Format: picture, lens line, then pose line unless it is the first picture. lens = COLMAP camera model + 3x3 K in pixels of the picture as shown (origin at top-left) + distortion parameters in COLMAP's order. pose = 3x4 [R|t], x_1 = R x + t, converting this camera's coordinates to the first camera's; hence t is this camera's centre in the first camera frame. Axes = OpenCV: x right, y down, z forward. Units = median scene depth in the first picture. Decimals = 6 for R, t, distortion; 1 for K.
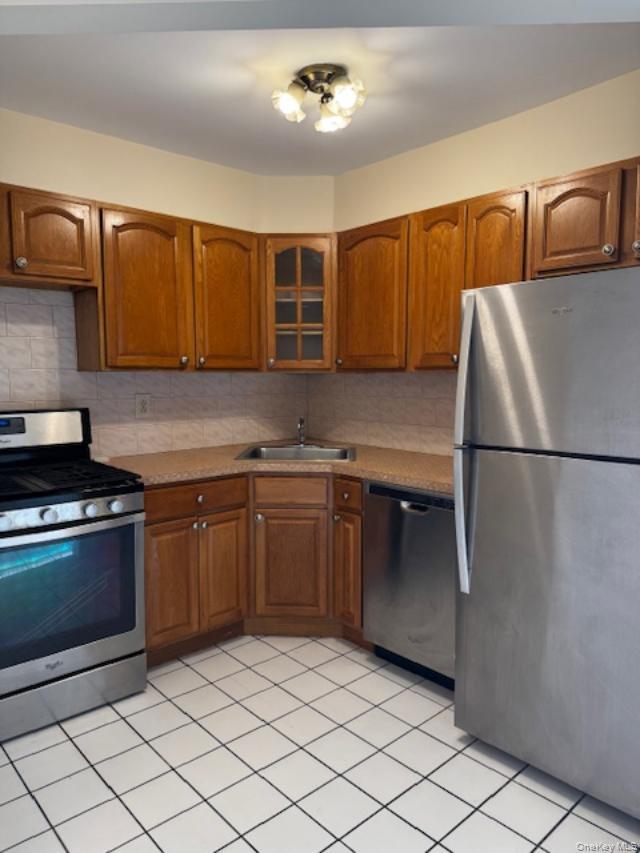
lens RADIAL K [[599.5, 0, 320.0], [0, 599.5, 426.5], [0, 0, 1]] dist [0.154905, -0.231025]
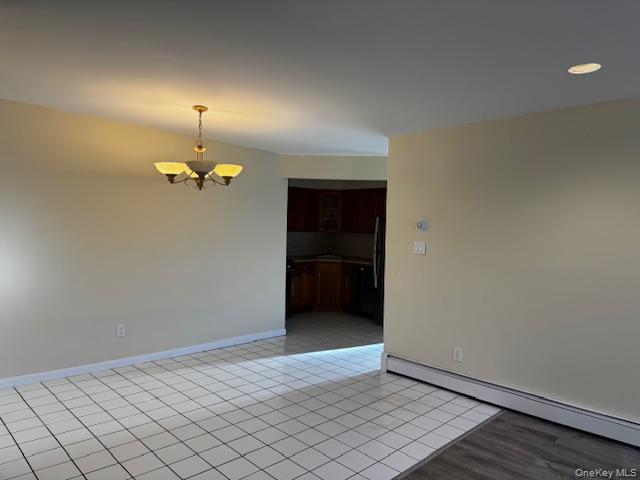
lens RADIAL K [[449.8, 0, 320.0], [0, 449.8, 240.0], [0, 0, 1]] dist [0.154905, -0.231025]
pose [[0.999721, 0.014128, 0.018921, -0.147085], [-0.012846, 0.997721, -0.066241, 0.122550], [-0.019814, 0.065979, 0.997624, -1.527140]]
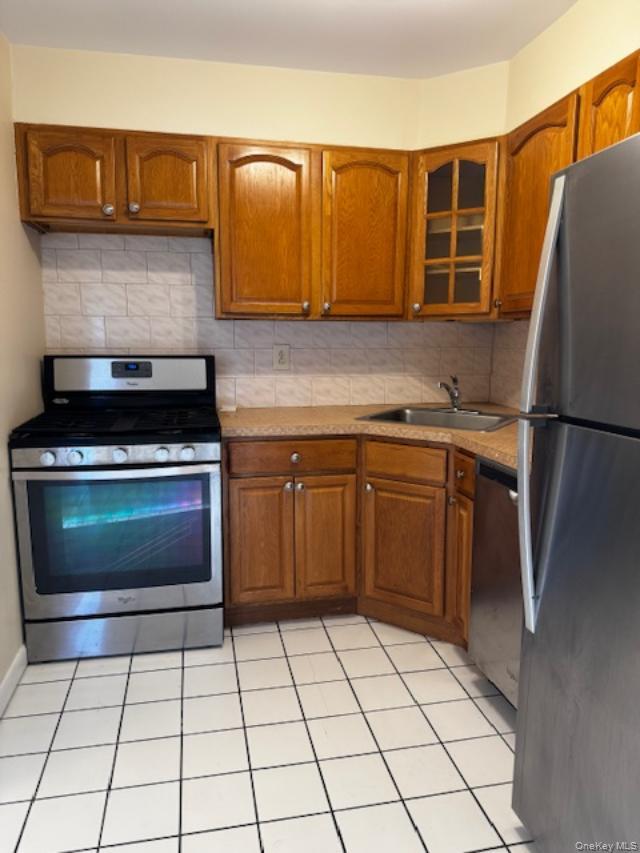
lens RADIAL K [[599.5, 0, 320.0], [0, 599.5, 426.5], [0, 0, 1]] dist [0.154905, -0.231025]
pose [[0.863556, 0.078822, -0.498055, 0.263653], [-0.050953, 0.996292, 0.069328, 0.007509], [0.501672, -0.034492, 0.864370, 0.218644]]
